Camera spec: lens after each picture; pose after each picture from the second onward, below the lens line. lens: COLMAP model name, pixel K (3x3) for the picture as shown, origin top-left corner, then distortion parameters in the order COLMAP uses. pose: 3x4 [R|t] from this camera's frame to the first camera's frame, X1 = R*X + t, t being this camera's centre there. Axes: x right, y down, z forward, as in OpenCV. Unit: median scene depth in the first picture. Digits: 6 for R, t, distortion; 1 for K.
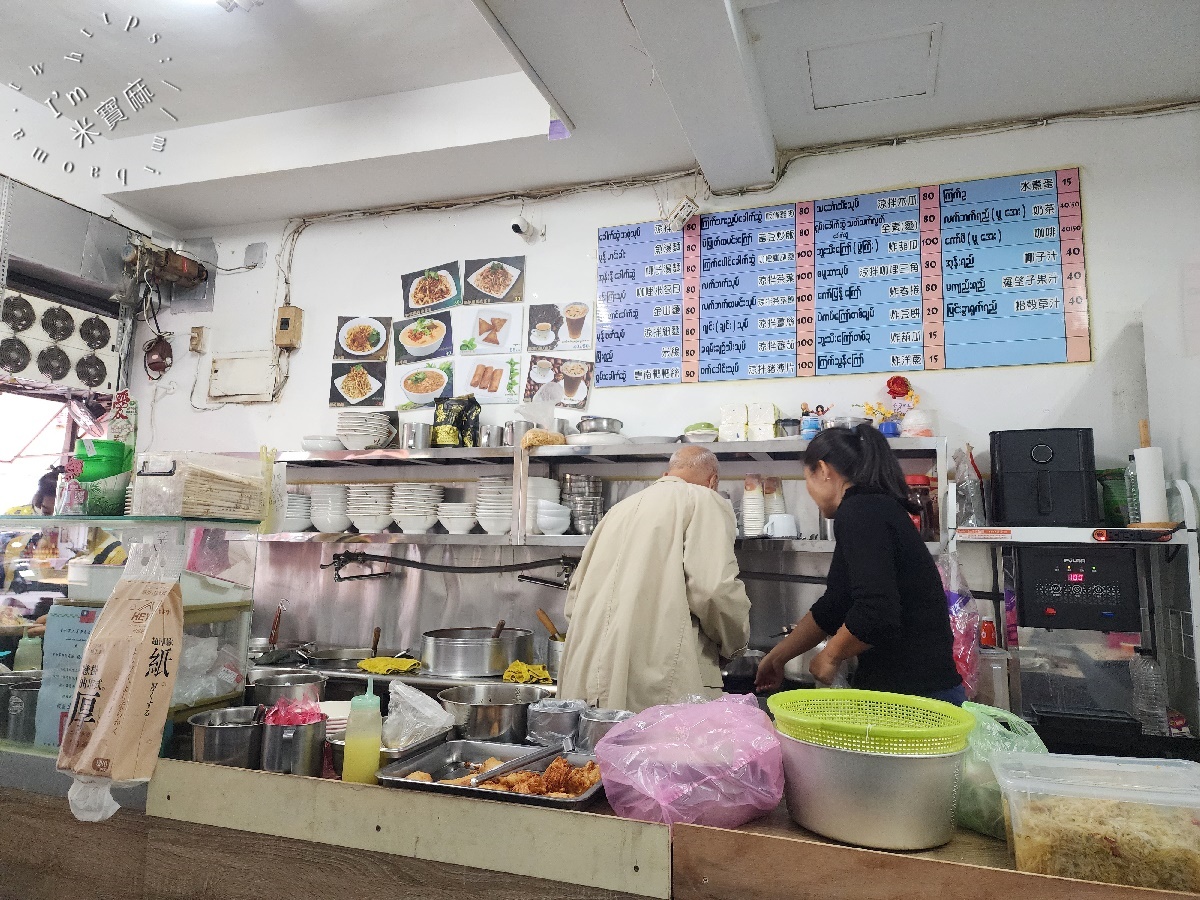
lens RADIAL K [[912.8, 0, 596.7], [0, 912.8, 446.4], [0, 0, 1]] dist [0.082564, -0.009180]
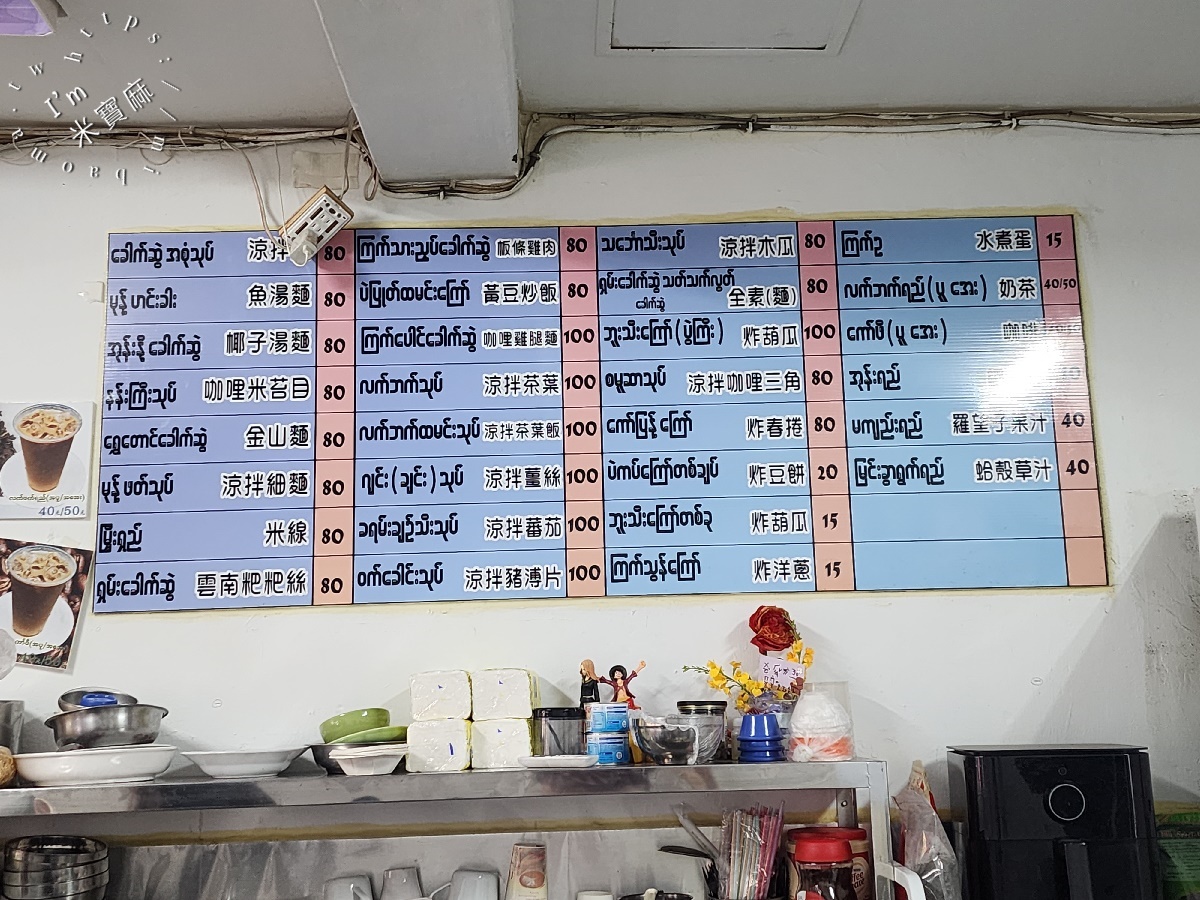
lens RADIAL K [[912.8, 0, 596.7], [0, 912.8, 446.4], [0, 0, 1]] dist [0.082564, -0.009180]
pose [[0.933865, -0.002070, 0.357620, 0.064322], [-0.005965, 0.999754, 0.021365, -0.162930], [-0.357577, -0.022085, 0.933623, 0.554465]]
